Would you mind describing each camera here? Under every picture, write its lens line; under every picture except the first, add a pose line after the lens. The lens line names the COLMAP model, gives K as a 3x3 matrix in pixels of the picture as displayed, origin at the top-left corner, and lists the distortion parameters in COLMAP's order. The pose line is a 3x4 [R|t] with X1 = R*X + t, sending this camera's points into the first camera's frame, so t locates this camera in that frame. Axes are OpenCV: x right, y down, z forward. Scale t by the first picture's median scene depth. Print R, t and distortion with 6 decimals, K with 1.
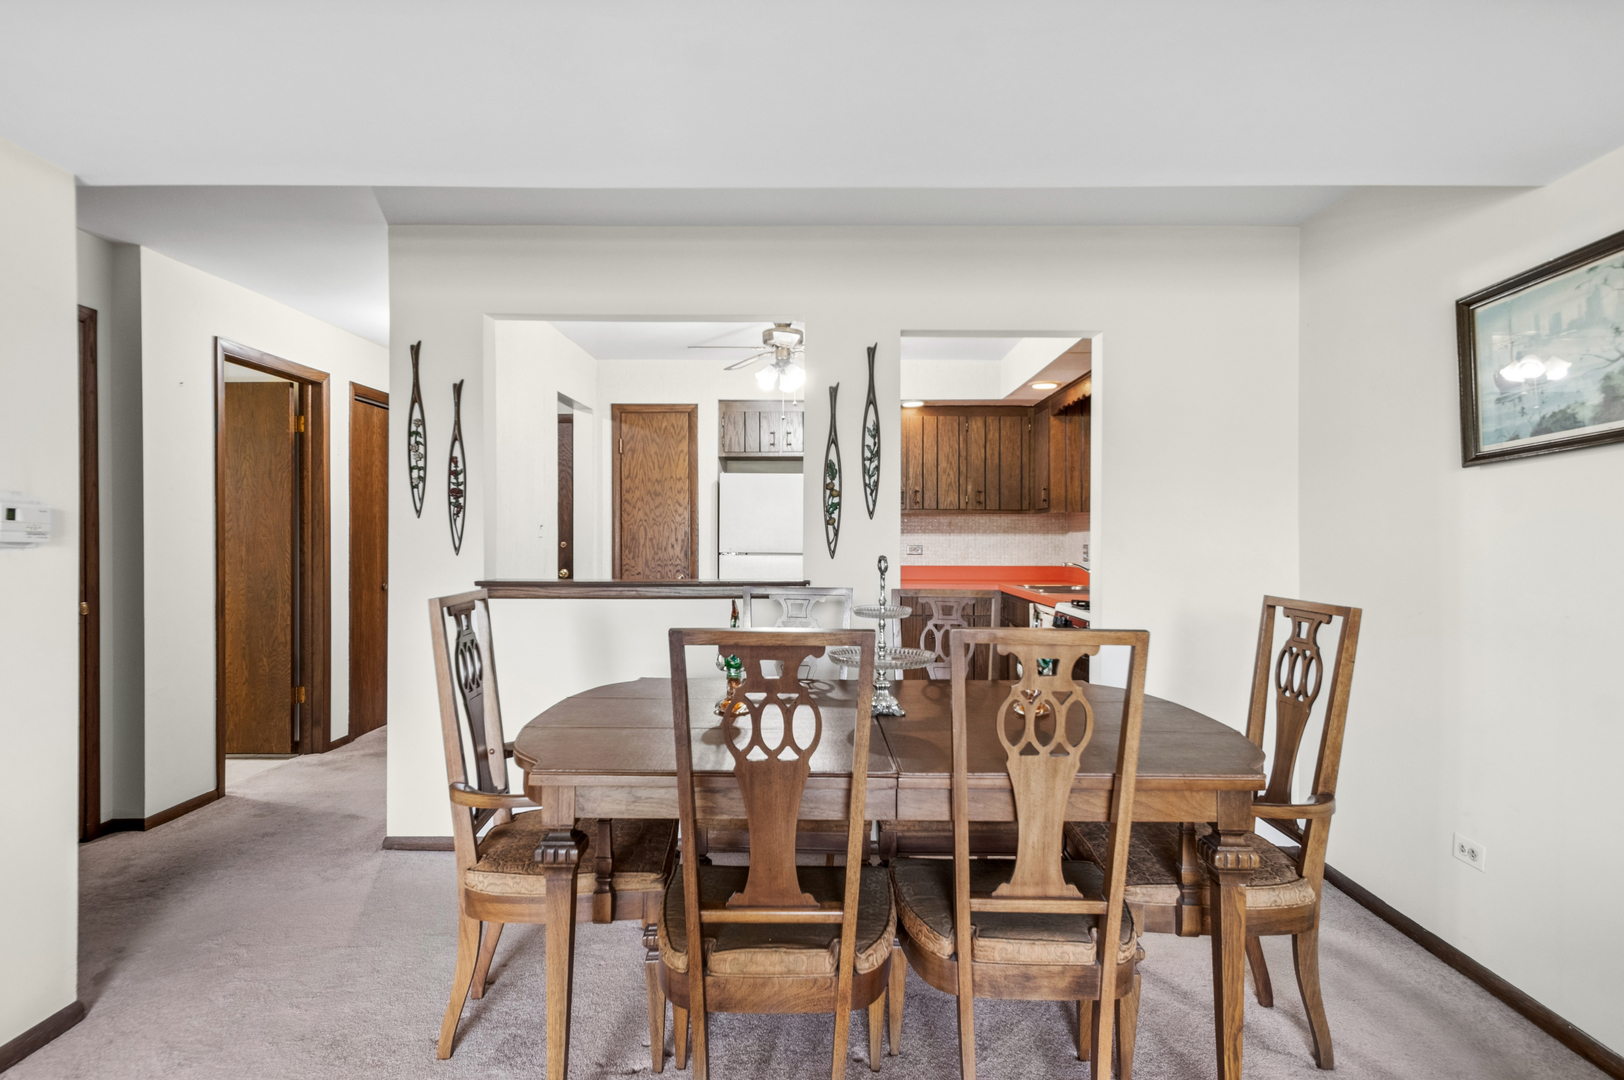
lens RADIAL K [[877.6, 0, 815.4], [0, 877.6, 534.3], [0, 0, 1]] dist [0.034370, -0.023334]
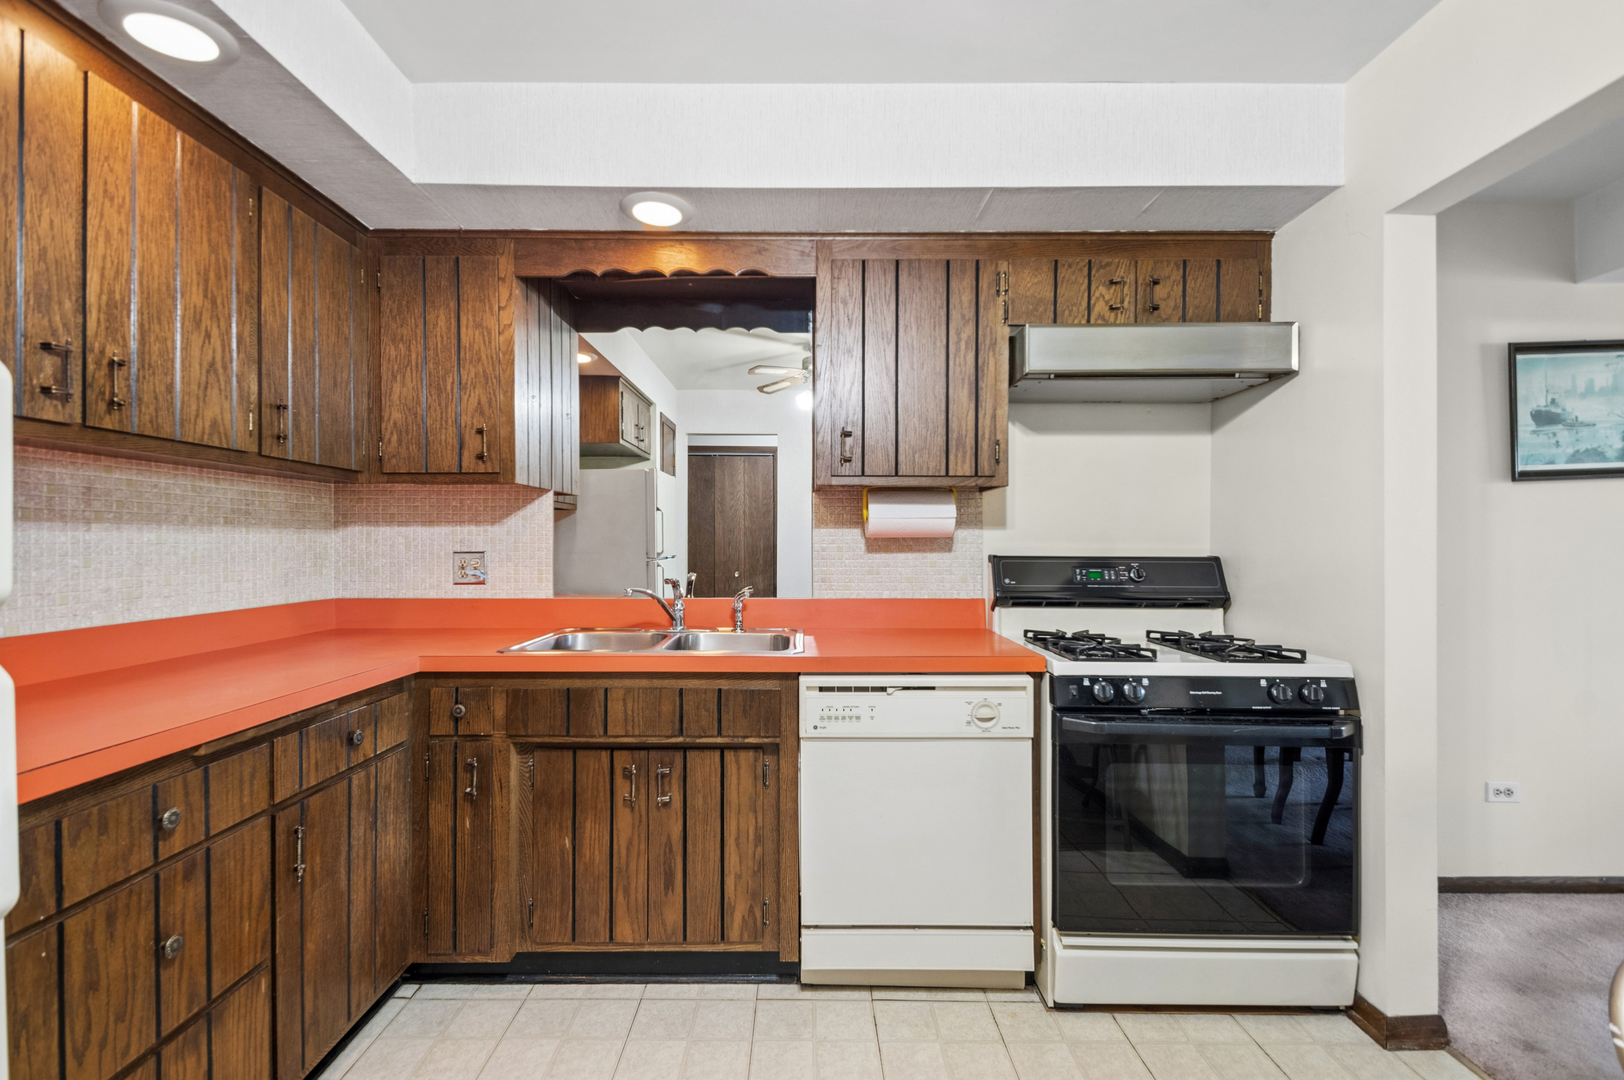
lens RADIAL K [[732.7, 0, 809.7], [0, 732.7, 533.8], [0, 0, 1]] dist [0.000318, -0.000489]
pose [[-0.019488, 0.001981, 0.999808, -0.197050], [-0.004426, 0.999988, -0.002068, 0.003136], [-0.999800, -0.004466, -0.019479, 1.475466]]
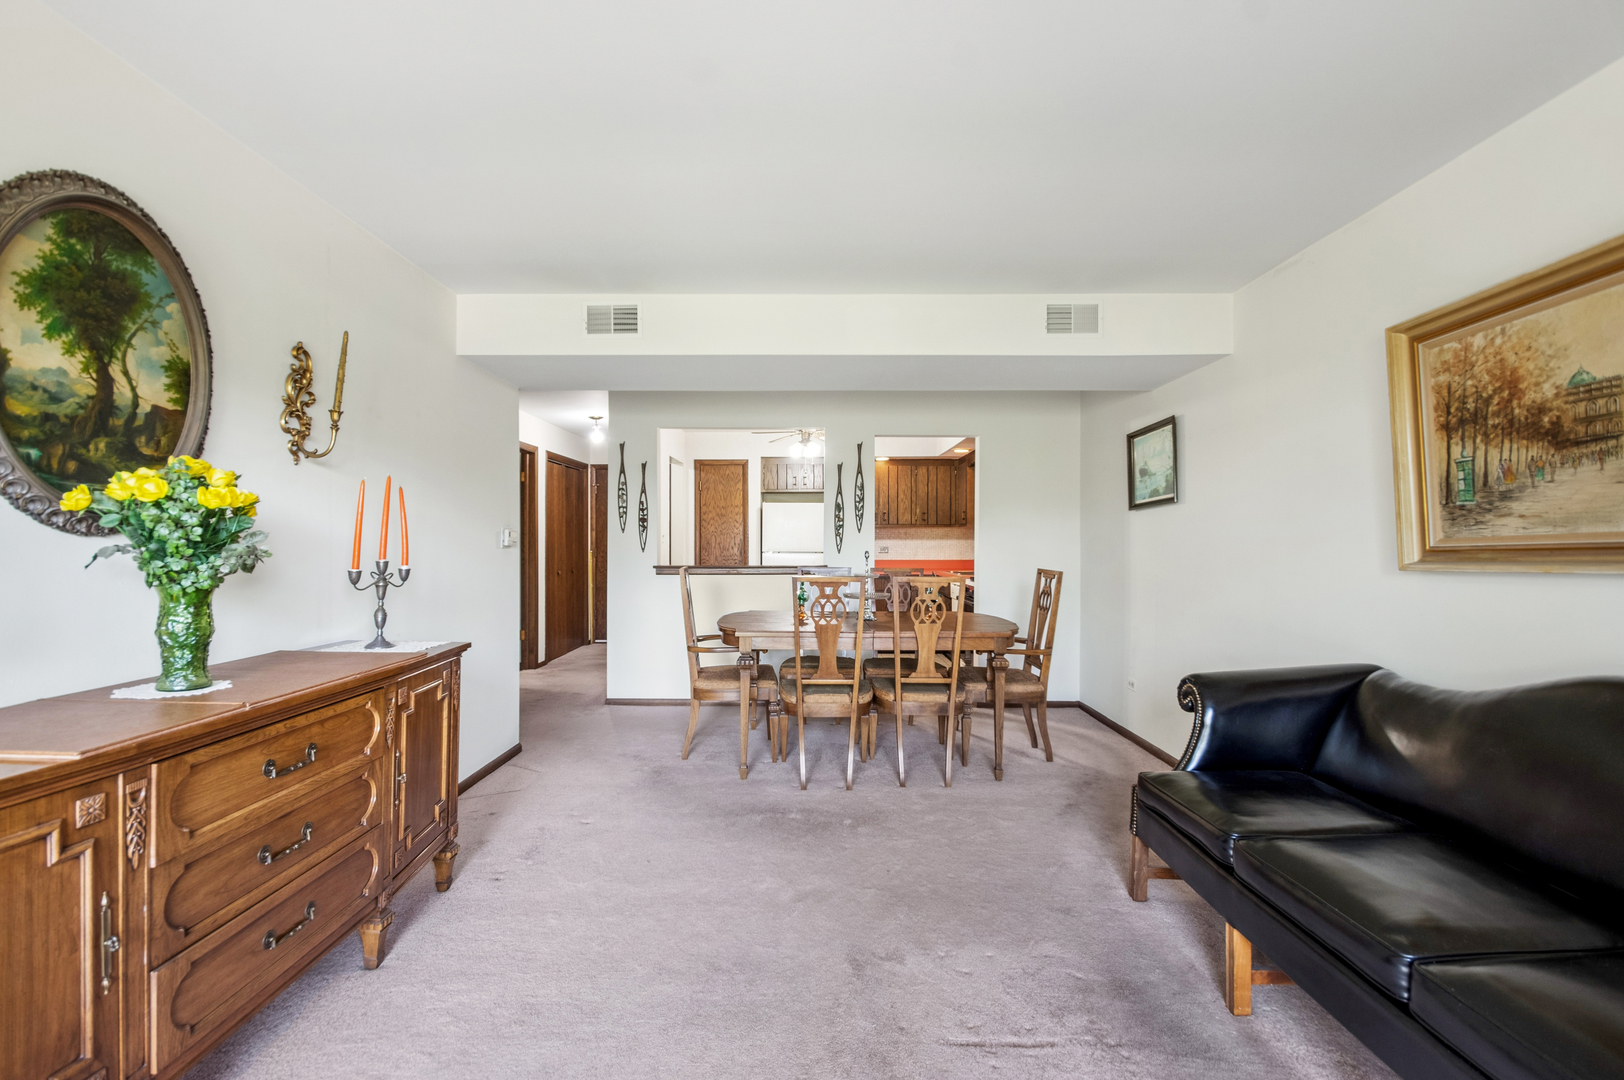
lens RADIAL K [[735.3, 0, 812.0], [0, 735.3, 540.0], [0, 0, 1]] dist [0.001035, -0.011345]
pose [[0.999927, -0.002366, 0.011845, -0.059081], [0.002349, 0.999996, 0.001461, -0.004822], [-0.011849, -0.001433, 0.999929, -0.606760]]
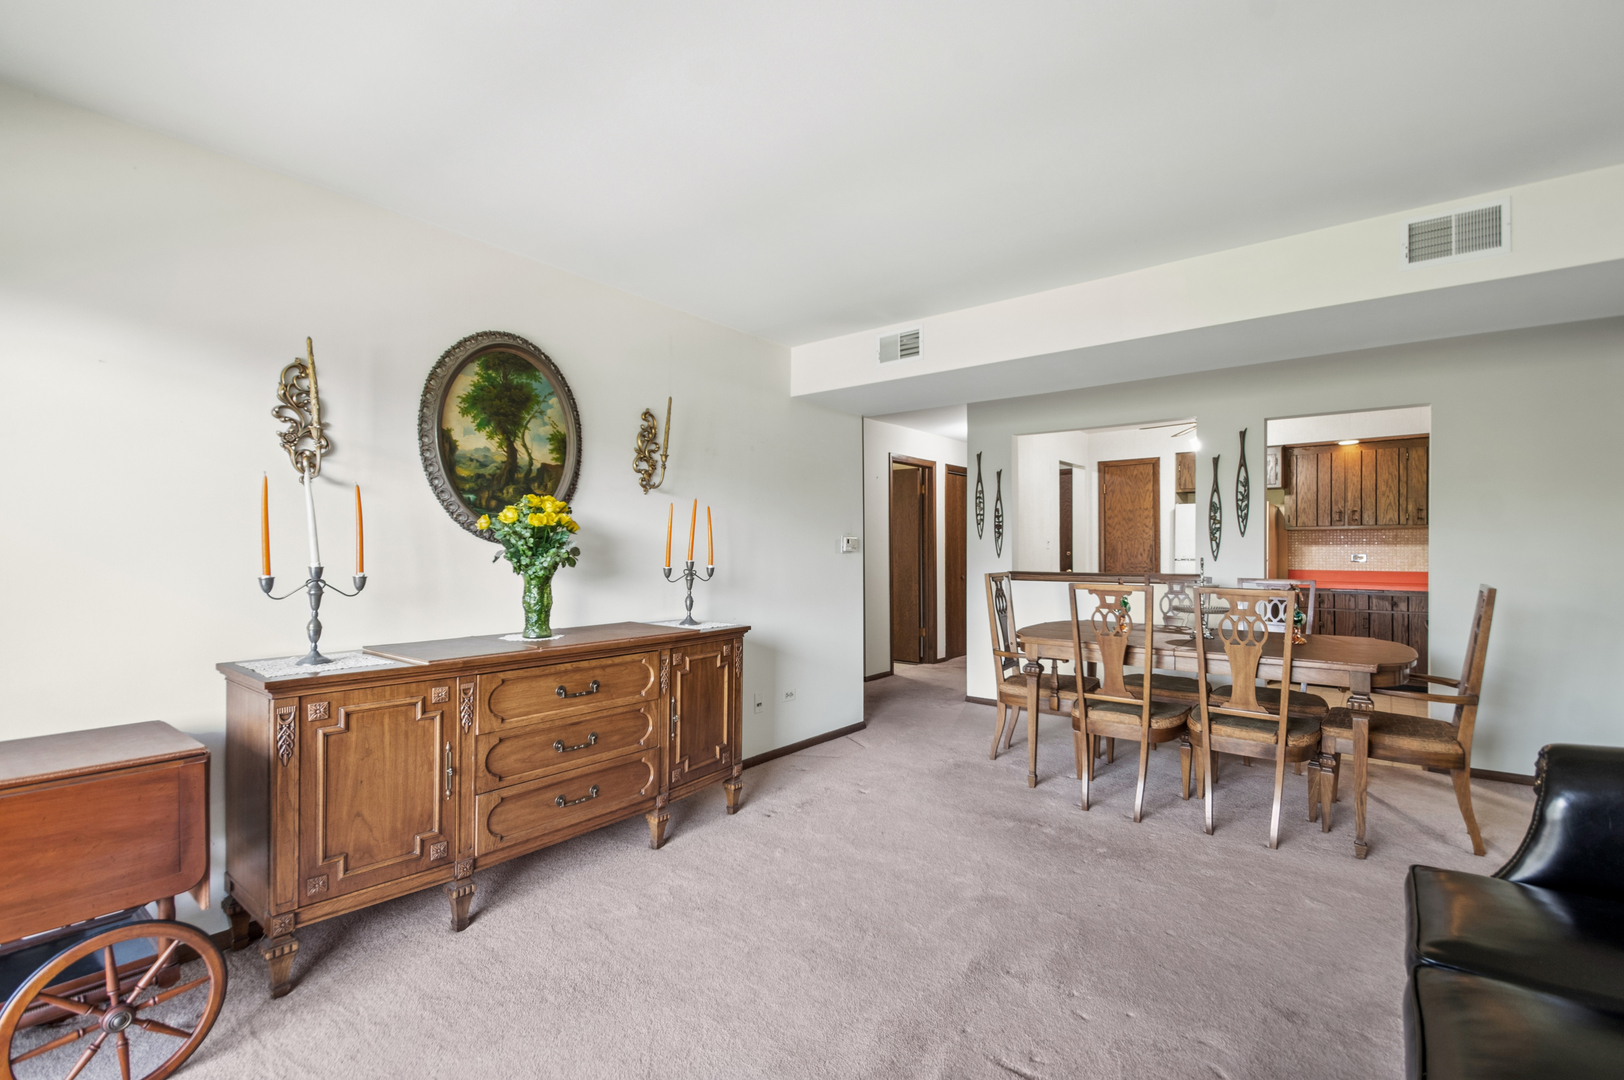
lens RADIAL K [[731.6, 0, 805.9], [0, 731.6, 553.0], [0, 0, 1]] dist [0.021910, -0.012223]
pose [[0.792392, 0.000709, -0.610012, 0.253319], [0.004757, 0.999962, 0.007341, -0.002015], [0.609994, -0.008719, 0.792358, -0.566070]]
